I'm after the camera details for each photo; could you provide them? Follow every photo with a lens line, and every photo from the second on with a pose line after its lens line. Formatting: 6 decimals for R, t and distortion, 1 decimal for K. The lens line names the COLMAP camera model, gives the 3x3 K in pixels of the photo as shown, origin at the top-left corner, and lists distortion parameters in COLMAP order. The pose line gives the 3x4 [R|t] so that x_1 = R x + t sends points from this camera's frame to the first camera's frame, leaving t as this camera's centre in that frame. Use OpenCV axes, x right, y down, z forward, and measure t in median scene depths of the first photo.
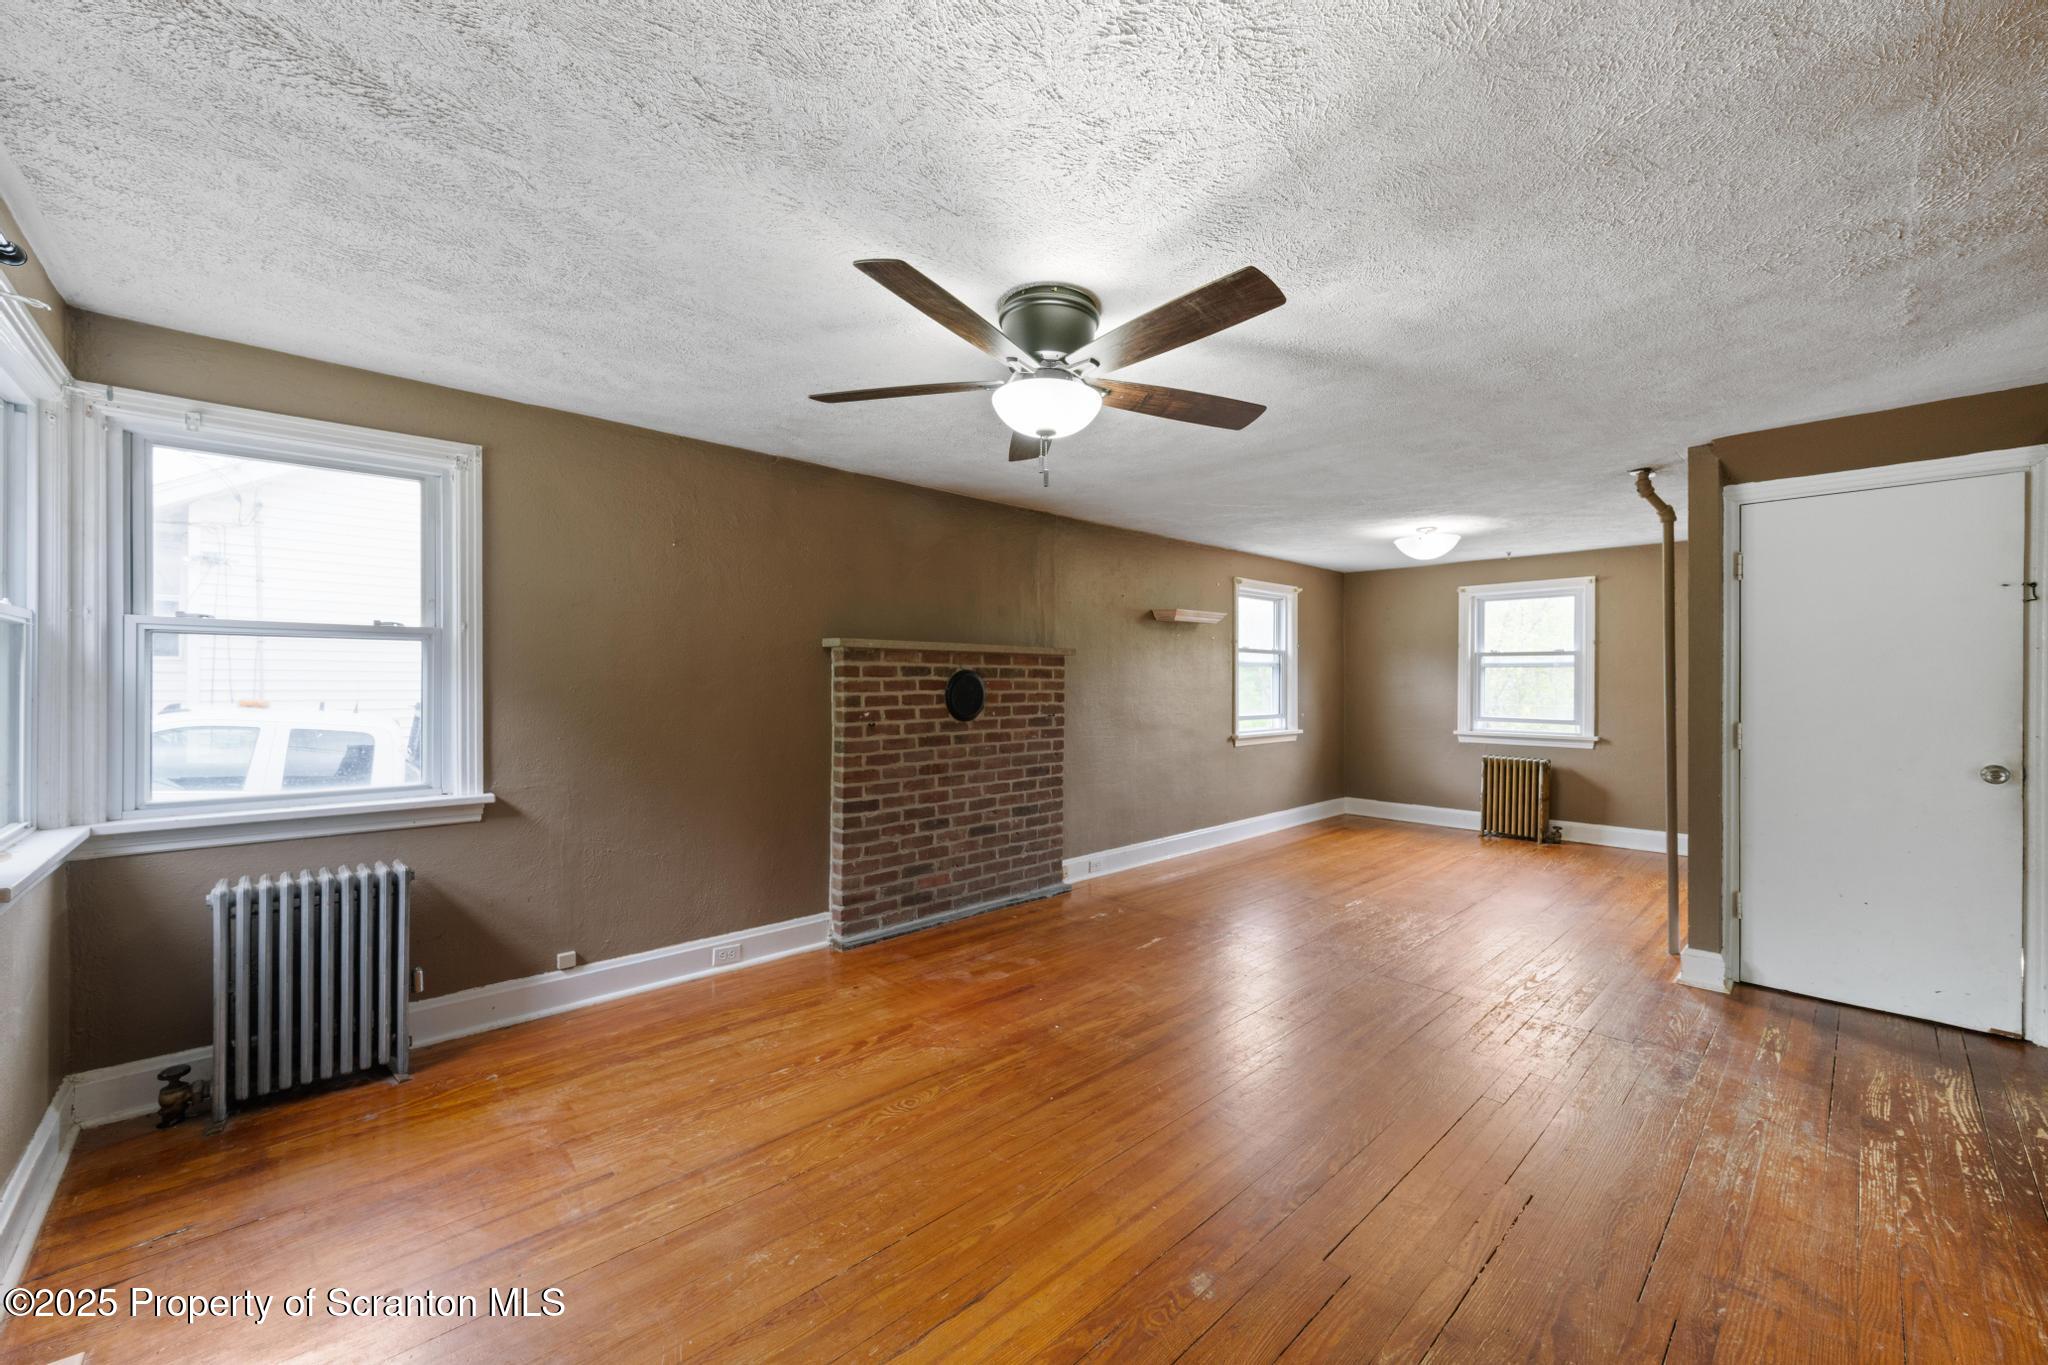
lens RADIAL K [[806.3, 0, 1028.9], [0, 806.3, 682.3], [0, 0, 1]] dist [0.003452, -0.000320]
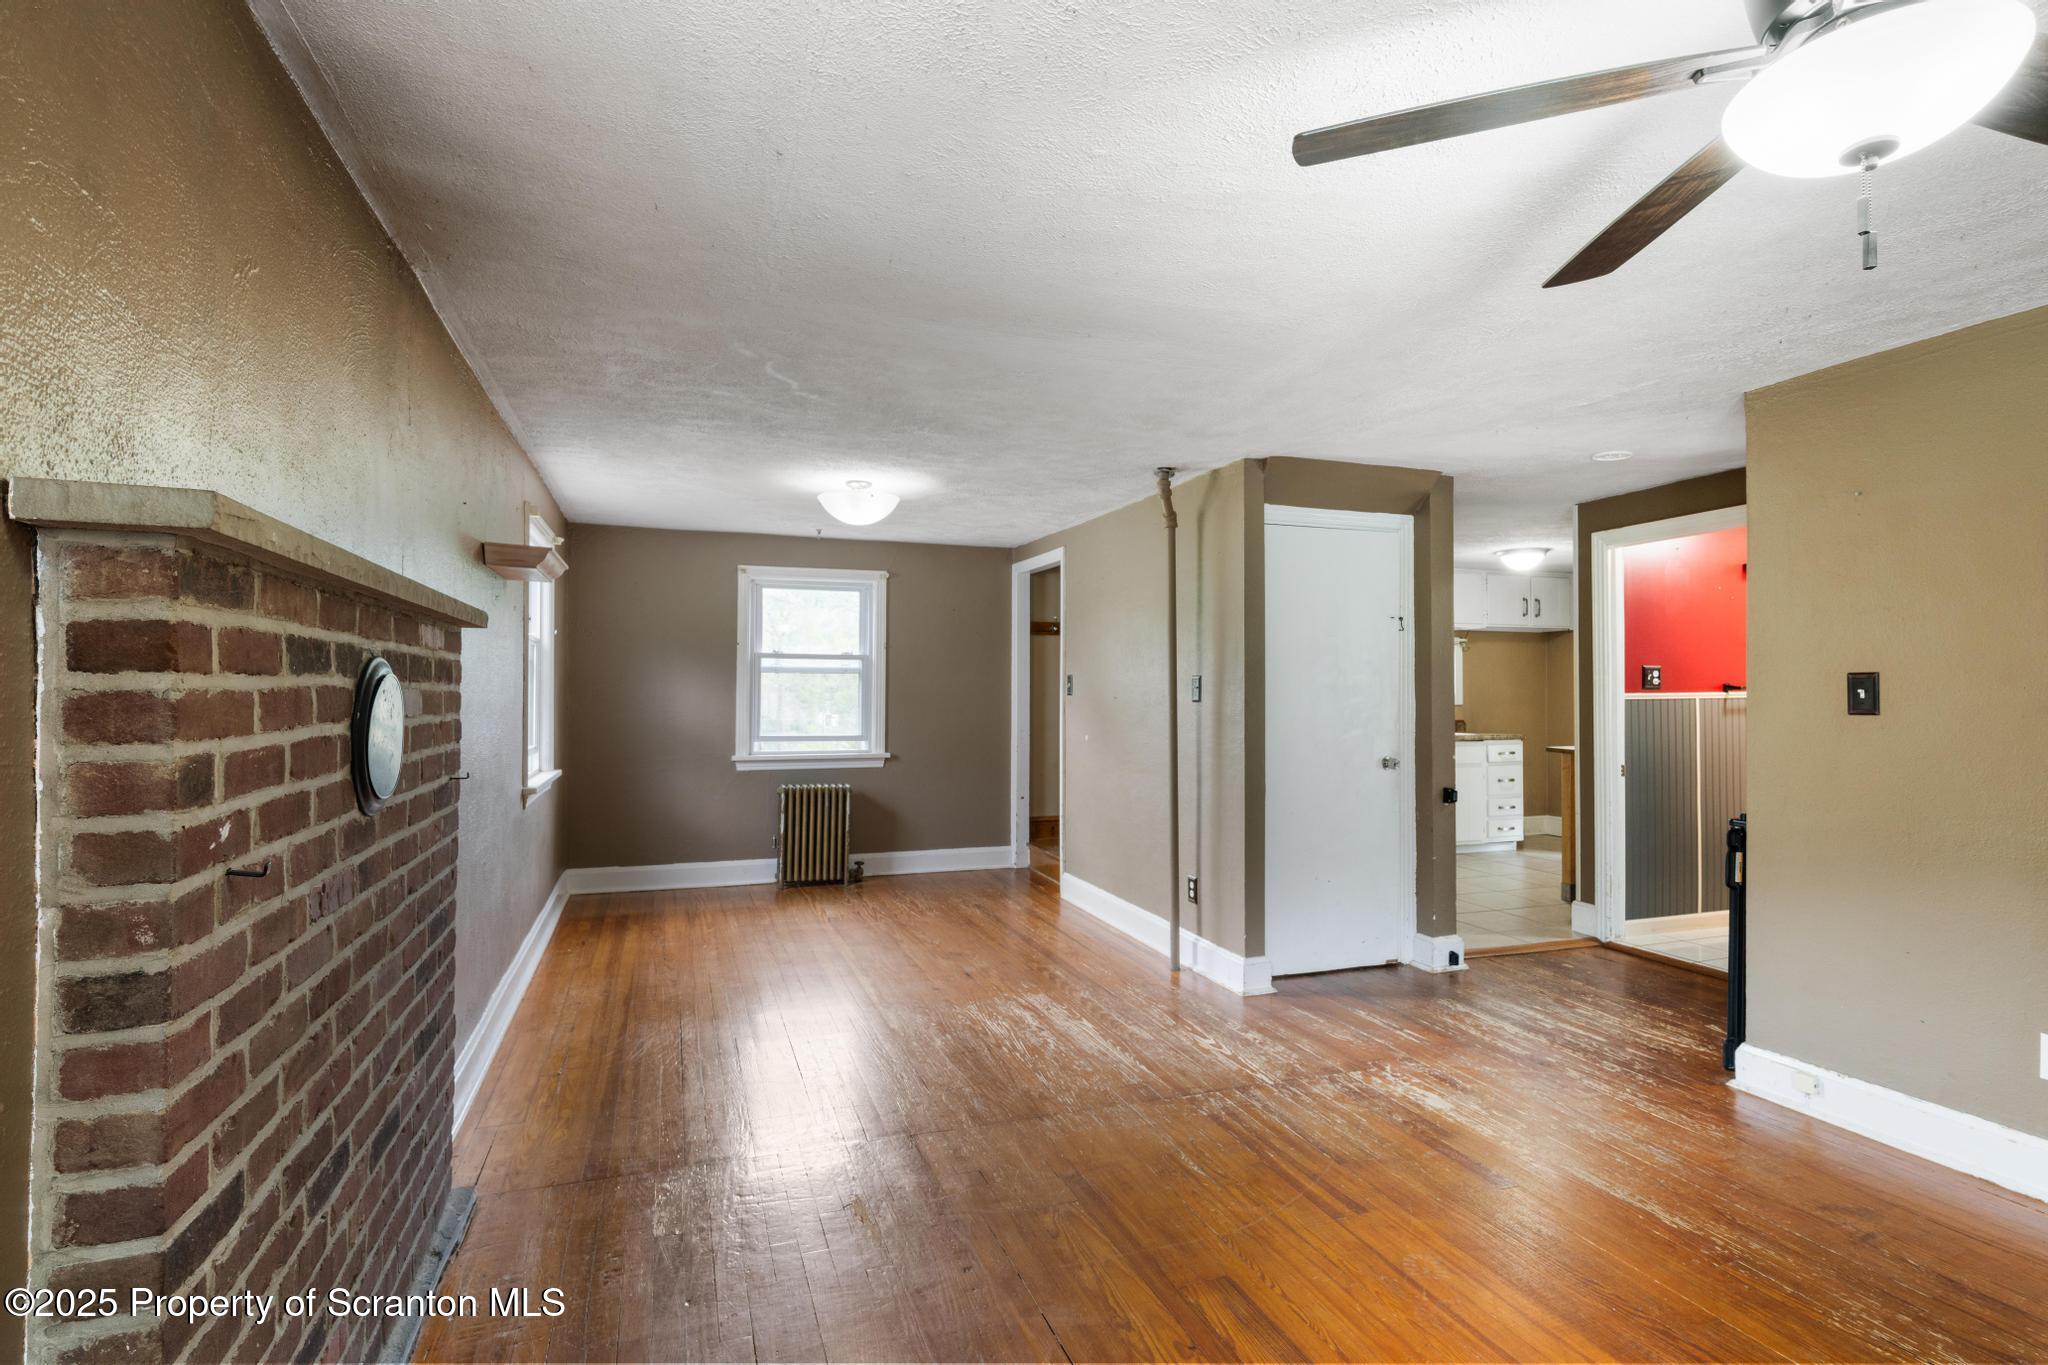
lens RADIAL K [[999.1, 0, 1033.0], [0, 999.1, 687.8], [0, 0, 1]] dist [0.002235, 0.000247]
pose [[0.400358, 0.002677, 0.916355, -0.236306], [-0.001158, 0.999996, -0.002416, -0.001315], [-0.916358, -0.000094, 0.400359, 0.417559]]
